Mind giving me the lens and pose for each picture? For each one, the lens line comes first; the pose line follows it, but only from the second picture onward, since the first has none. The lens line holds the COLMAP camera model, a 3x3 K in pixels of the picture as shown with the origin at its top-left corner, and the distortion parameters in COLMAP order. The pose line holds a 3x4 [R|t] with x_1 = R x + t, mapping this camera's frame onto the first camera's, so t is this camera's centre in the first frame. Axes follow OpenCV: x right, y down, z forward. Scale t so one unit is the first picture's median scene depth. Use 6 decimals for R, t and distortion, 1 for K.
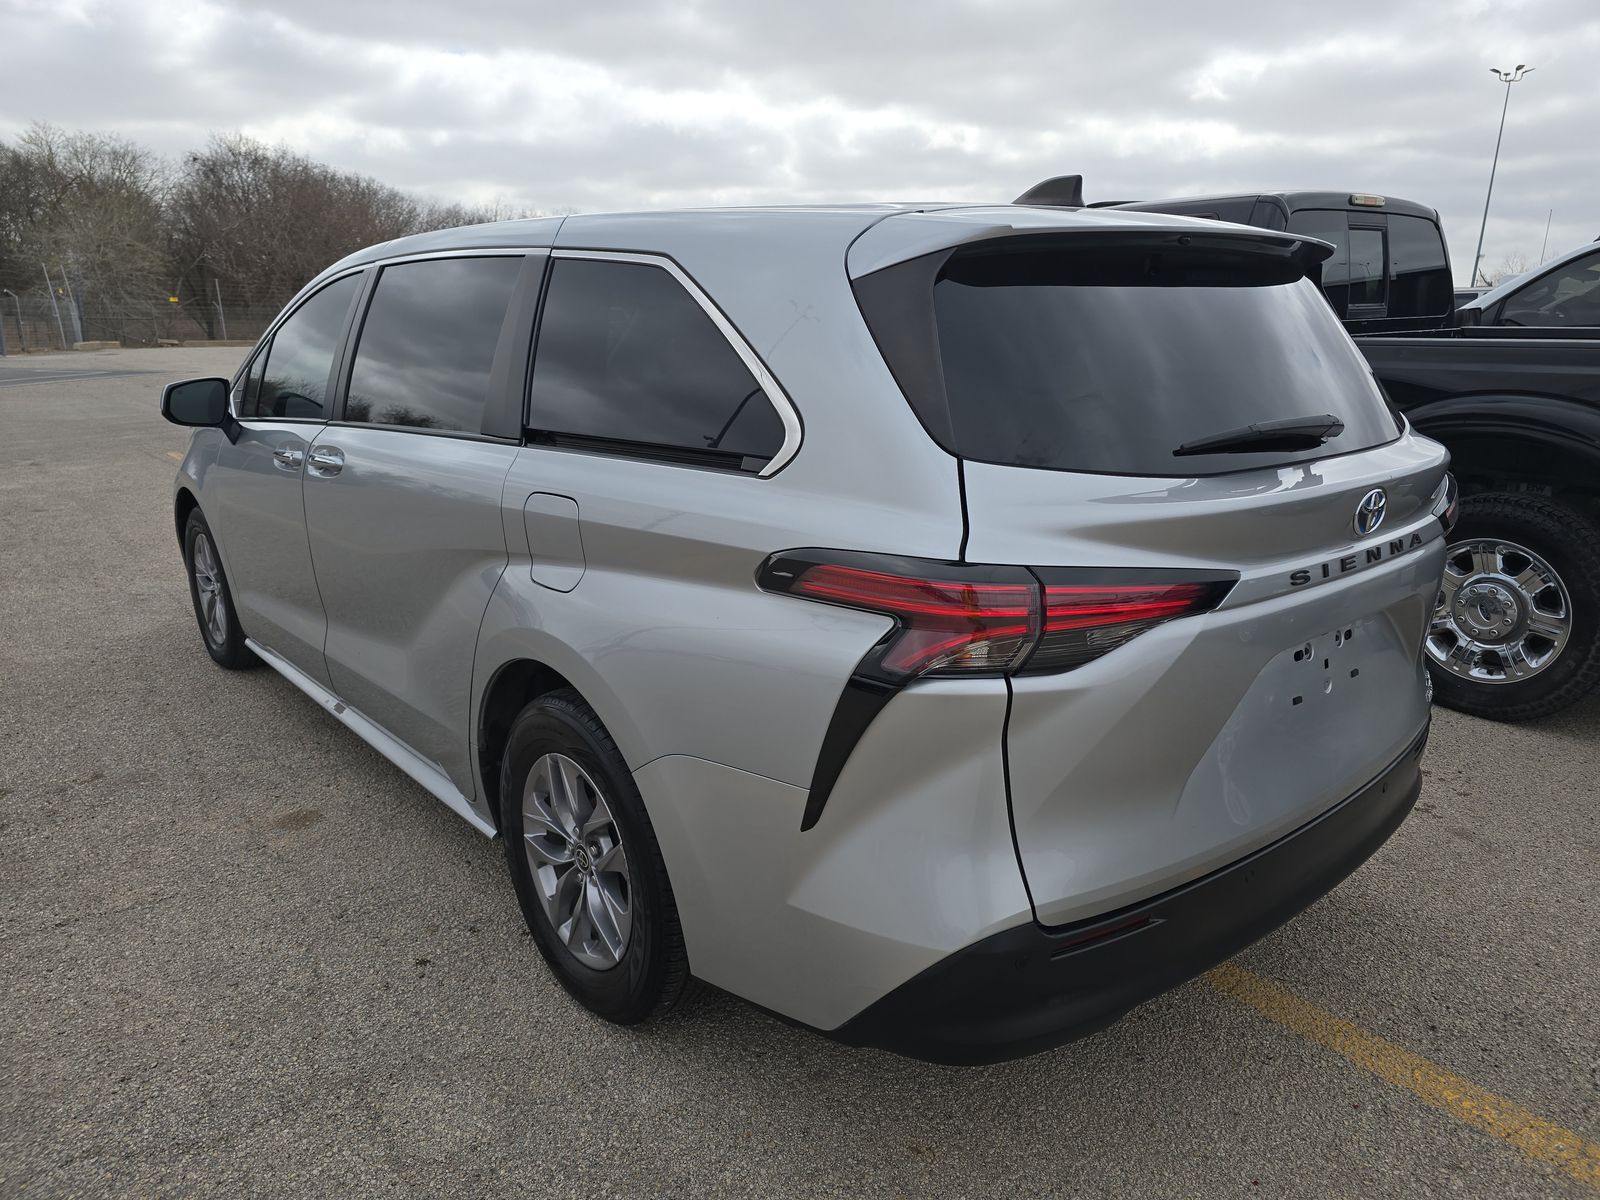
lens RADIAL K [[1158.2, 0, 826.8], [0, 1158.2, 592.0], [0, 0, 1]] dist [0.005216, -0.000373]
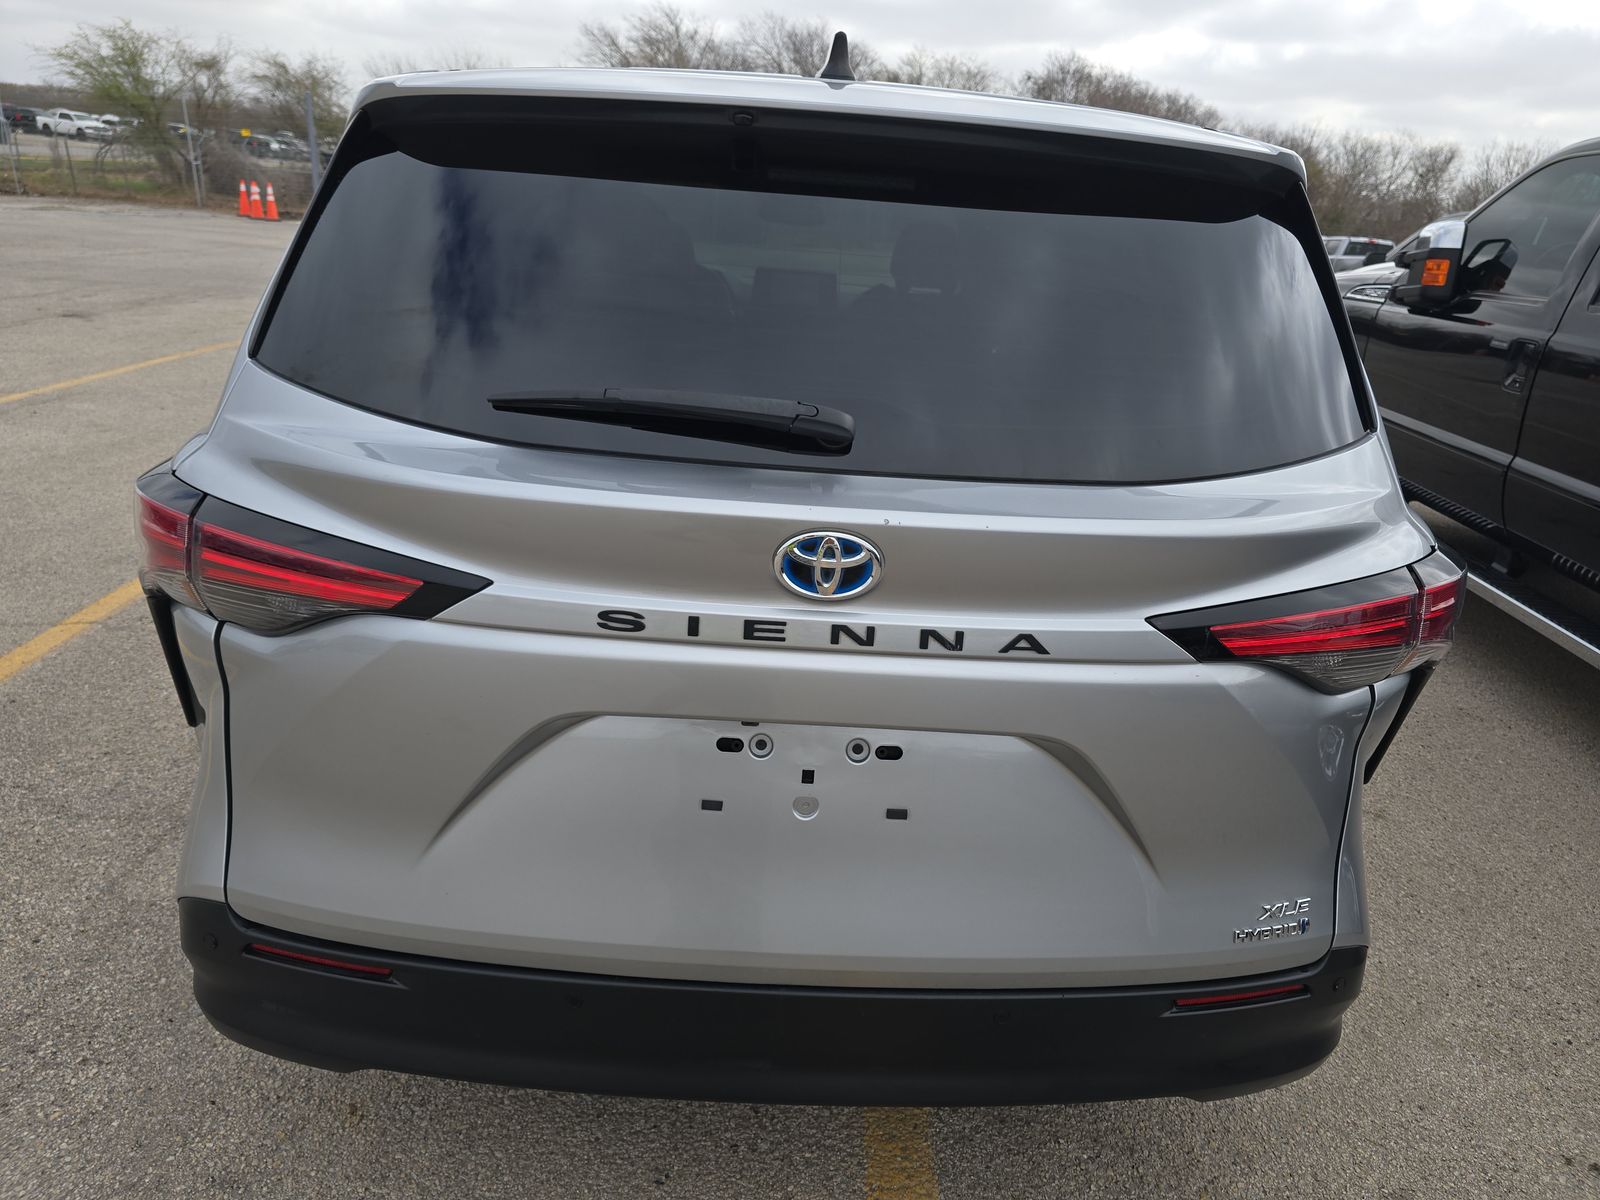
lens RADIAL K [[1158.2, 0, 826.8], [0, 1158.2, 592.0], [0, 0, 1]] dist [0.005216, -0.000373]
pose [[0.747575, 0.259593, -0.611345, 0.097968], [-0.223798, 0.965082, 0.136130, -0.015972], [0.625336, 0.035050, 0.779568, 0.058559]]
